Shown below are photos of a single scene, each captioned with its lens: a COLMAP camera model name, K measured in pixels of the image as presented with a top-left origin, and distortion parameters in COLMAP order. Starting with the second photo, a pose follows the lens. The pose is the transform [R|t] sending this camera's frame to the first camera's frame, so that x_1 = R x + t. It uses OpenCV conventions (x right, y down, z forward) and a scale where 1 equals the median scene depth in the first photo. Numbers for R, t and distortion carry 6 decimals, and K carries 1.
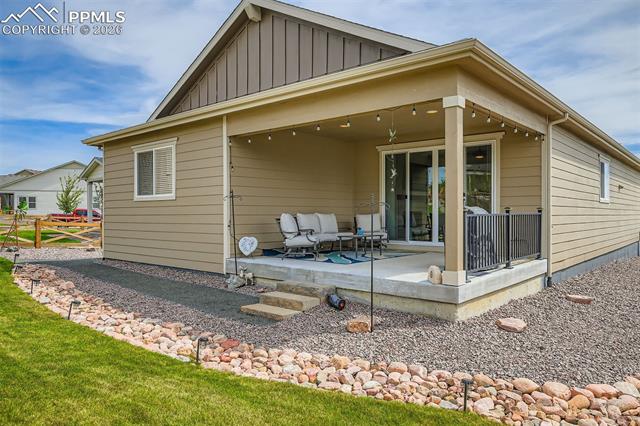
lens RADIAL K [[450.5, 0, 321.3], [0, 450.5, 214.7], [0, 0, 1]] dist [-0.004133, -0.000334]
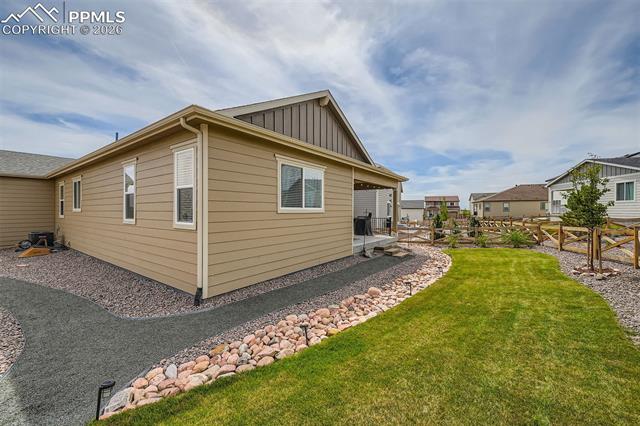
lens RADIAL K [[252.5, 0, 322.3], [0, 252.5, 210.5], [0, 0, 1]] dist [-0.002787, -0.000130]
pose [[-0.082579, -0.008736, 0.996546, -1.011807], [-0.010056, 0.999918, 0.007932, -0.042932], [-0.996534, -0.009366, -0.082660, 1.006308]]
